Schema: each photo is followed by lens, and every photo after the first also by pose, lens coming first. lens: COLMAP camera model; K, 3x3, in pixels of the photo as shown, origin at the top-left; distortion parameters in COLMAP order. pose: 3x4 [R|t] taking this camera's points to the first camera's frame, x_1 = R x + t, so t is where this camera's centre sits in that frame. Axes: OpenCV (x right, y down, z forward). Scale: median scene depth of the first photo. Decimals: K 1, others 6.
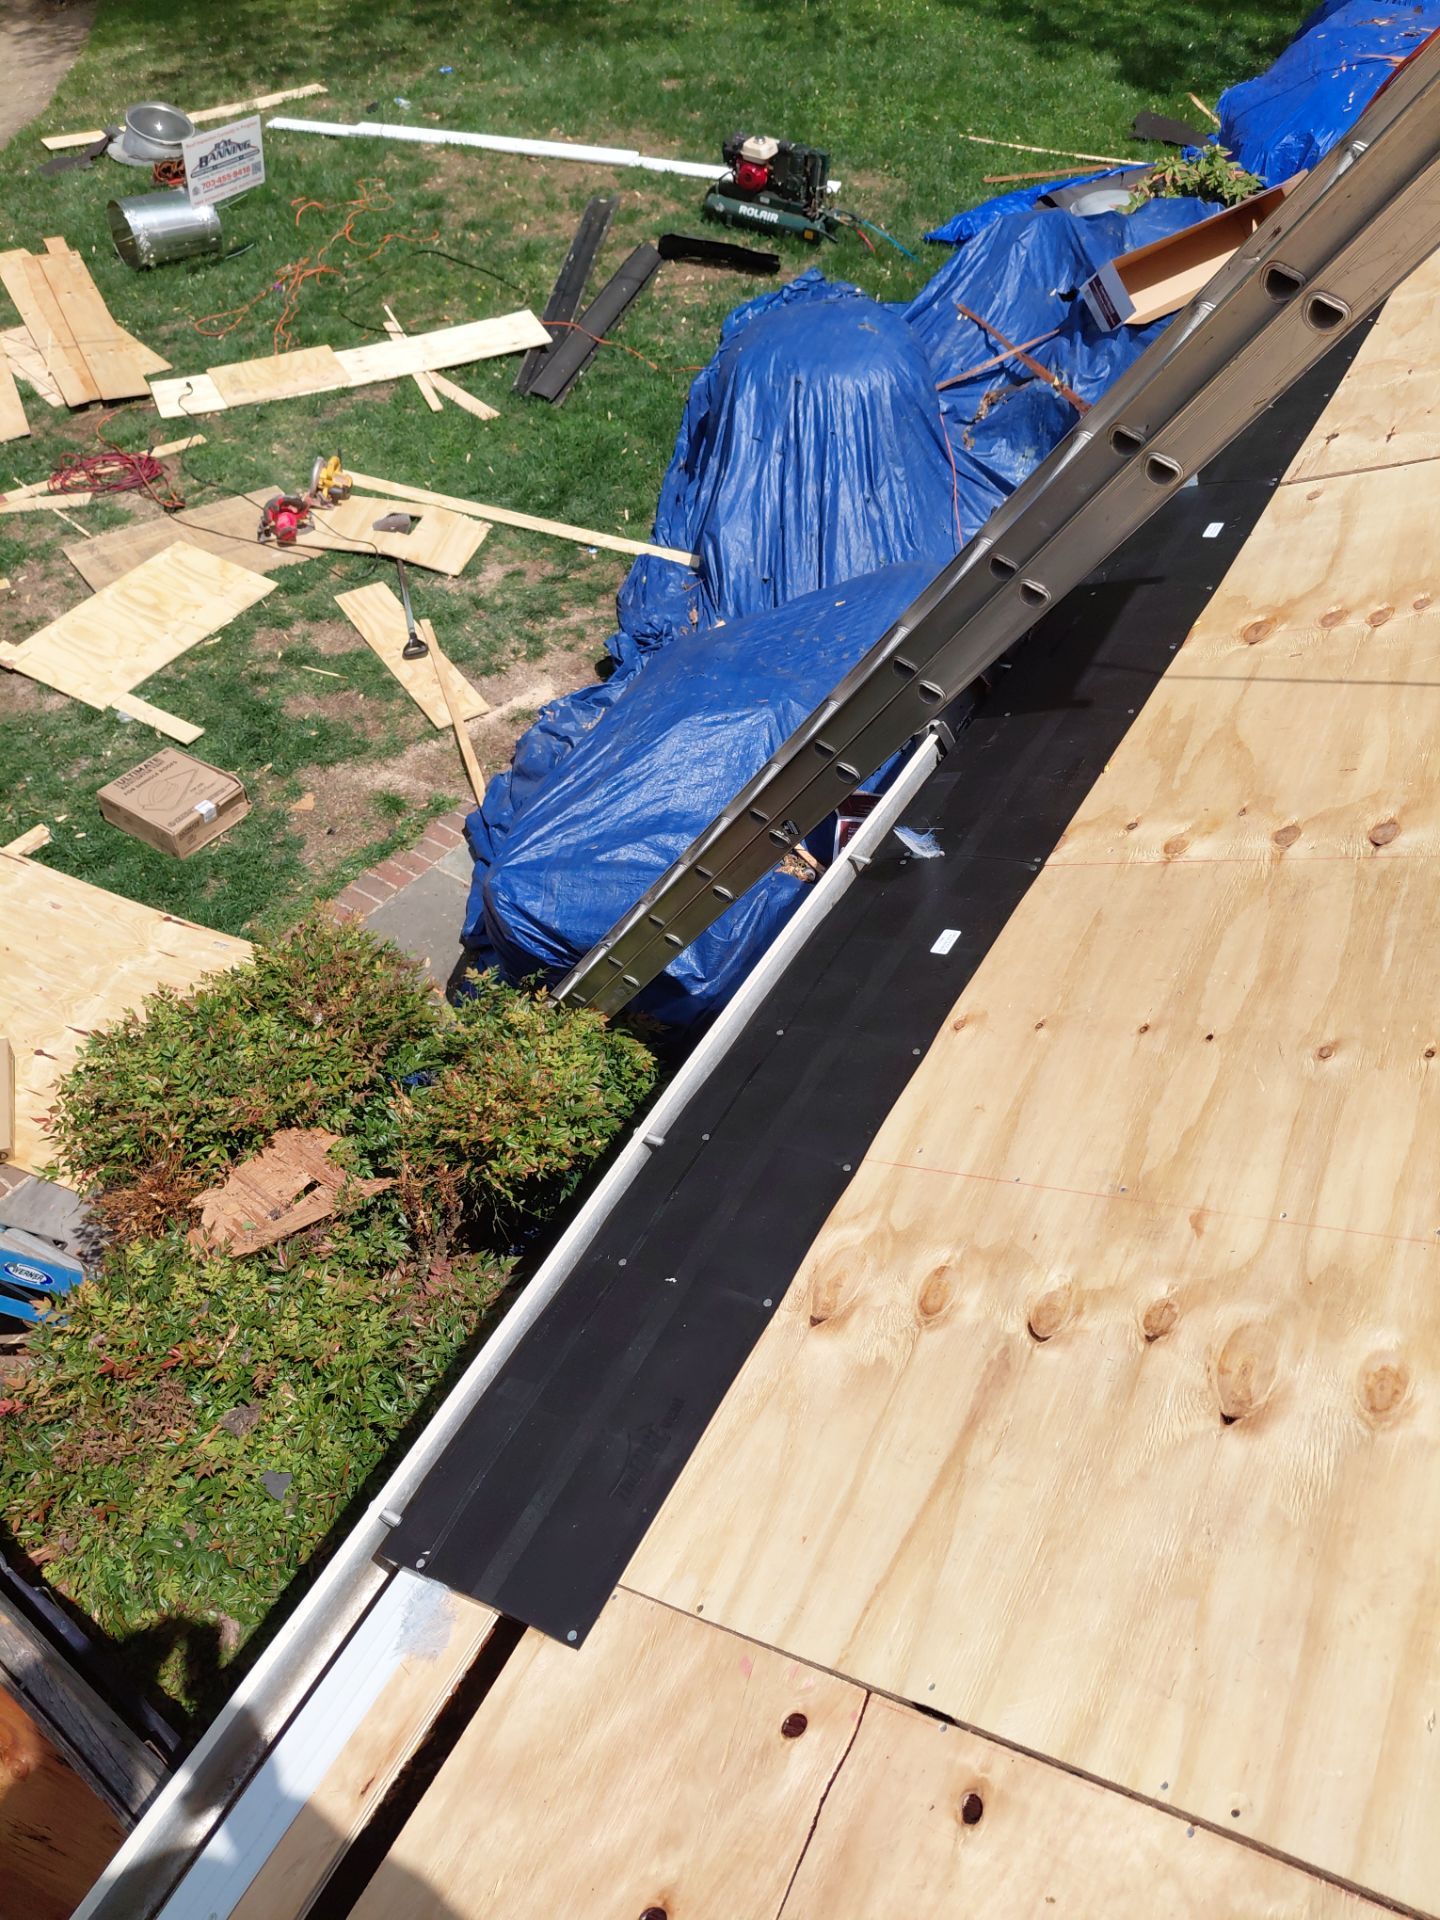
lens RADIAL K [[1436.3, 0, 745.1], [0, 1436.3, 958.3], [0, 0, 1]] dist [0.090155, -0.176359]
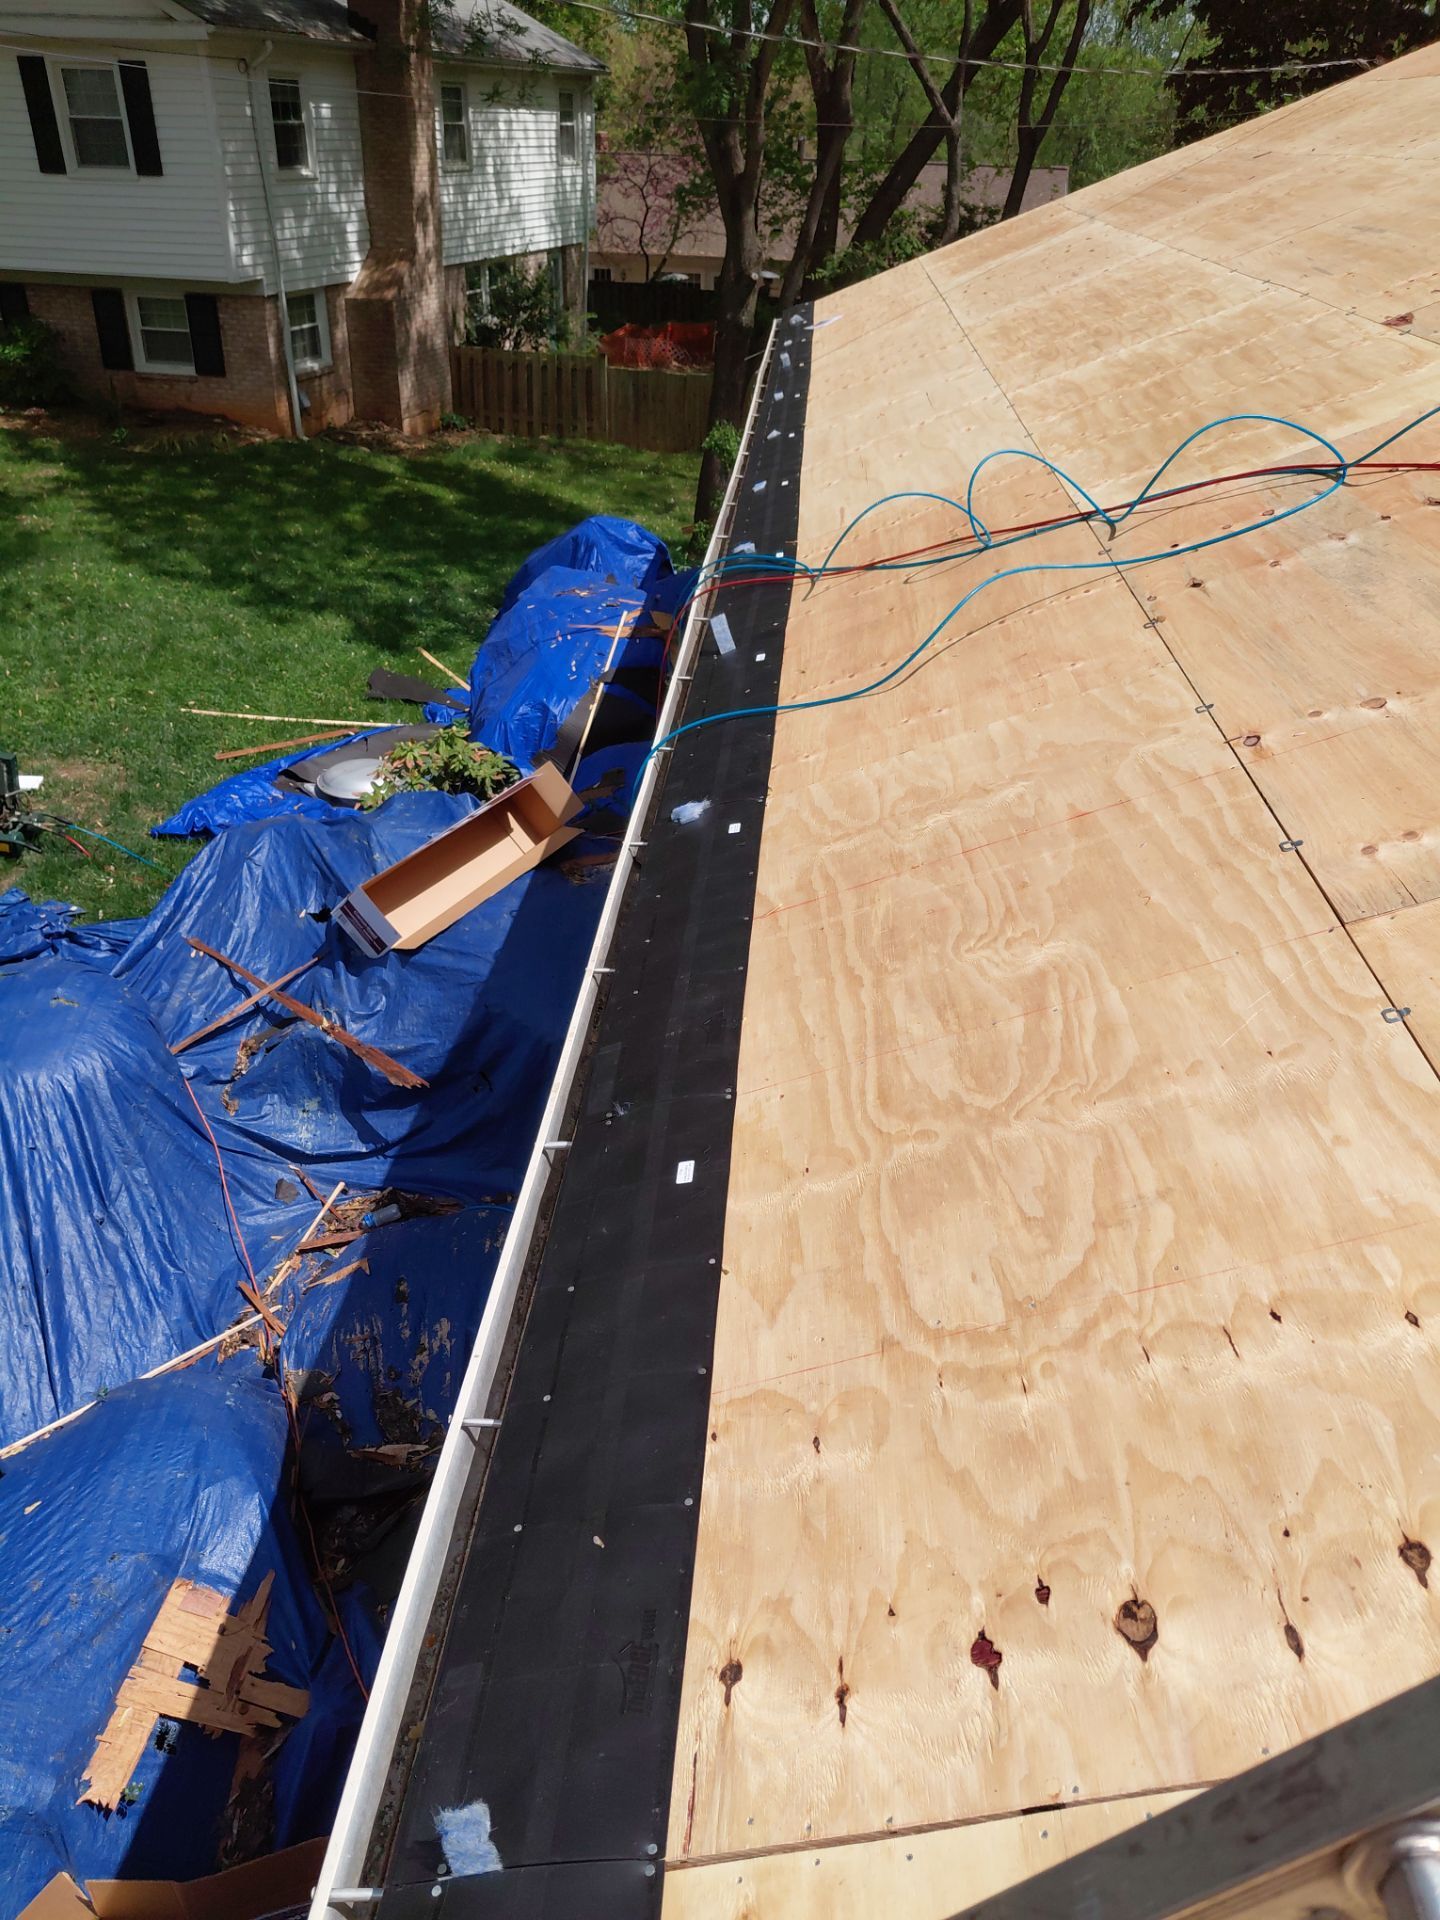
lens RADIAL K [[1410.5, 0, 728.5], [0, 1410.5, 972.4], [0, 0, 1]] dist [0.111353, -0.223266]
pose [[0.897140, -0.159631, 0.411895, 0.086896], [0.264989, 0.940506, -0.212670, -0.181687], [-0.353441, 0.299943, 0.886067, 0.176456]]
